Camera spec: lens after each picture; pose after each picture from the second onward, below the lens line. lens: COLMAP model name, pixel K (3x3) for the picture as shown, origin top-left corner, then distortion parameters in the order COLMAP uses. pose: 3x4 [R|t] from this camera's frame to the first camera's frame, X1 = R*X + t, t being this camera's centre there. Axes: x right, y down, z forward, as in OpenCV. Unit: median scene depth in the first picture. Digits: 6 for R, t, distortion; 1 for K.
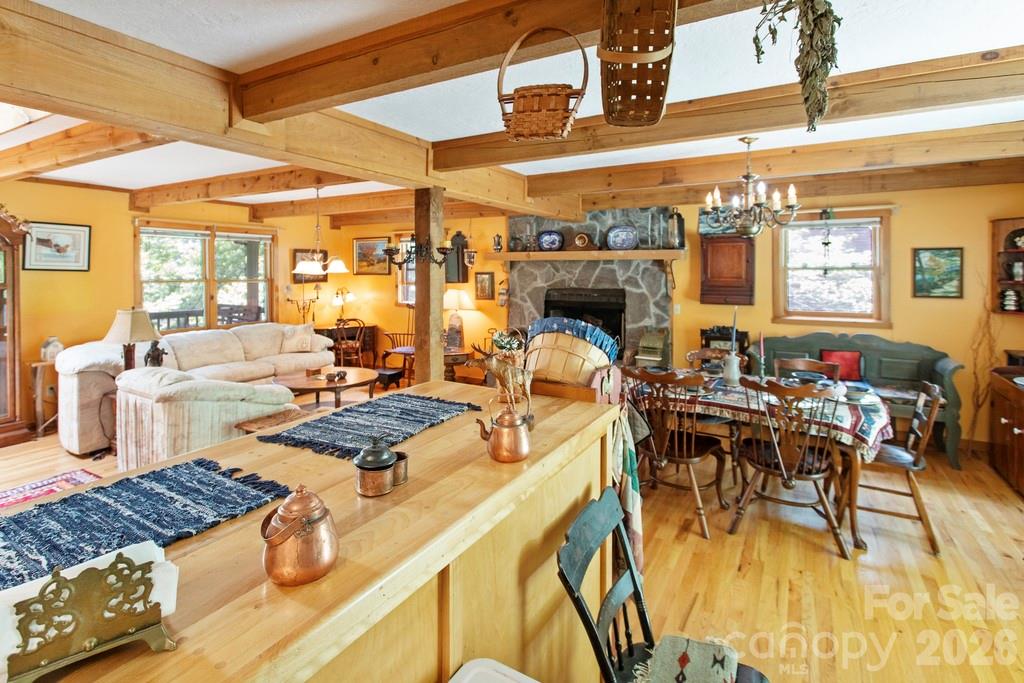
lens RADIAL K [[504.7, 0, 510.3], [0, 504.7, 284.2], [0, 0, 1]] dist [0.008277, 0.000094]
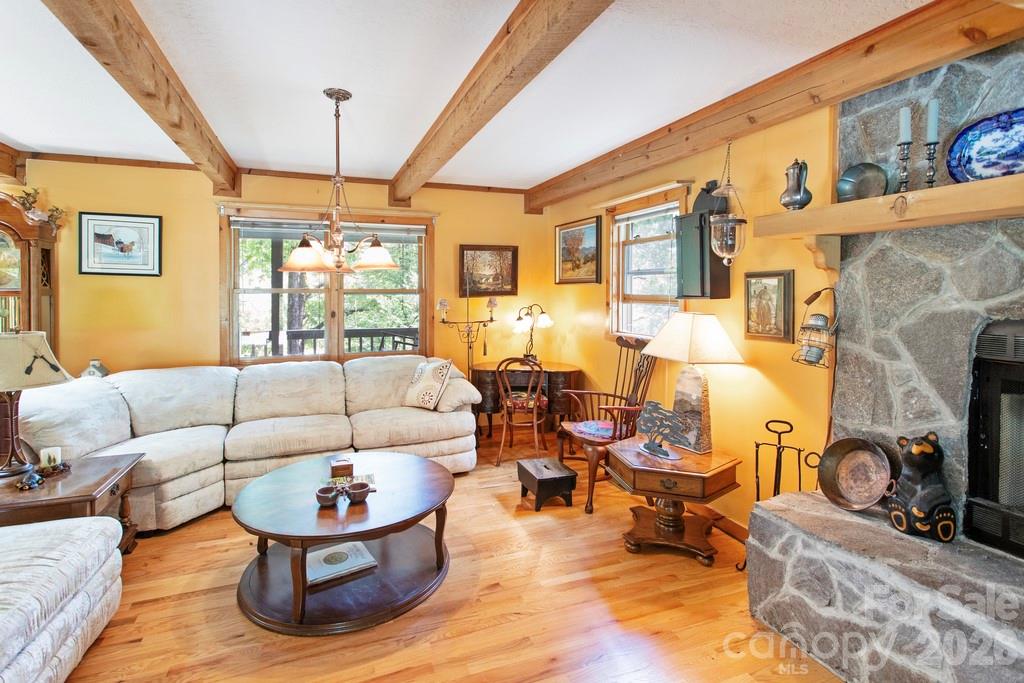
lens RADIAL K [[504.7, 0, 502.2], [0, 504.7, 301.7], [0, 0, 1]] dist [0.008277, 0.000094]
pose [[0.767925, 0.014103, -0.640384, 0.049574], [-0.015296, 0.999876, 0.003677, 0.002034], [0.640357, 0.006971, 0.768046, 0.645593]]
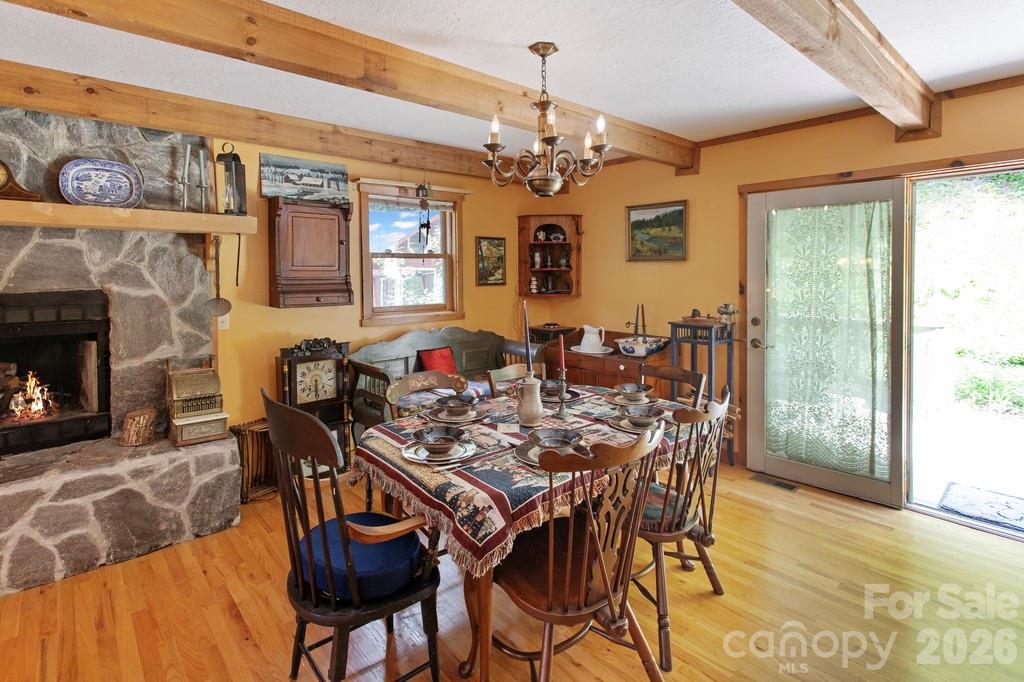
lens RADIAL K [[504.7, 0, 501.4], [0, 504.7, 283.9], [0, 0, 1]] dist [0.008277, 0.000094]
pose [[0.331604, -0.025935, 0.943062, -0.104573], [0.026448, 0.999485, 0.018187, 0.004410], [-0.943048, 0.018911, 0.332119, 0.477341]]
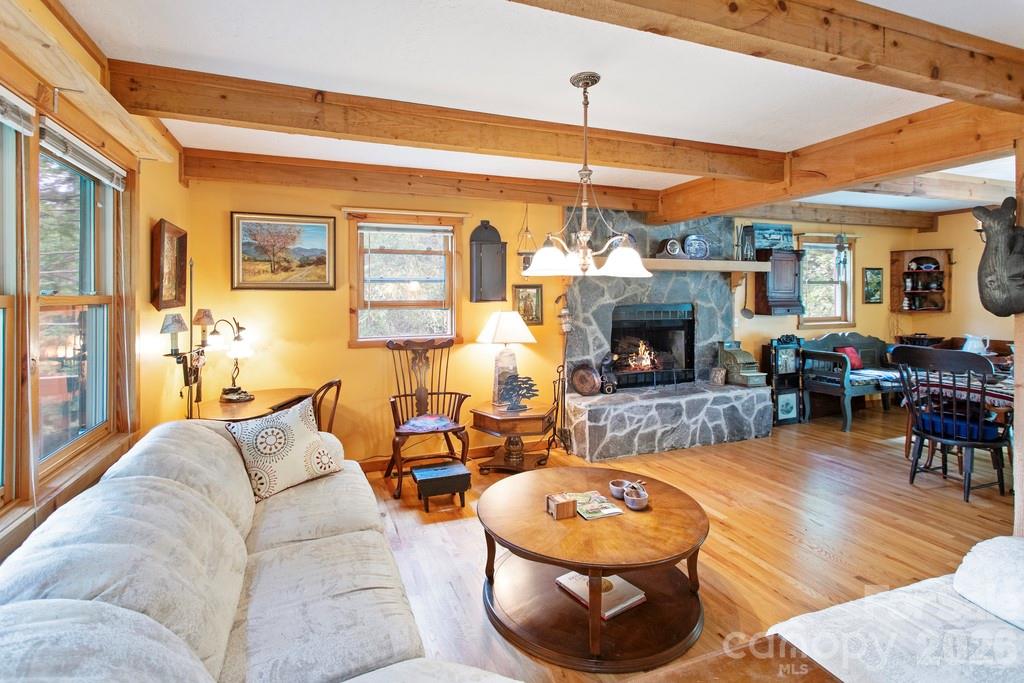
lens RADIAL K [[504.7, 0, 498.9], [0, 504.7, 304.0], [0, 0, 1]] dist [0.008277, 0.000094]
pose [[0.627128, -0.016340, 0.778745, -0.695565], [0.026183, 0.999657, -0.000110, 0.001127], [-0.778476, 0.020459, 0.627341, 0.696634]]
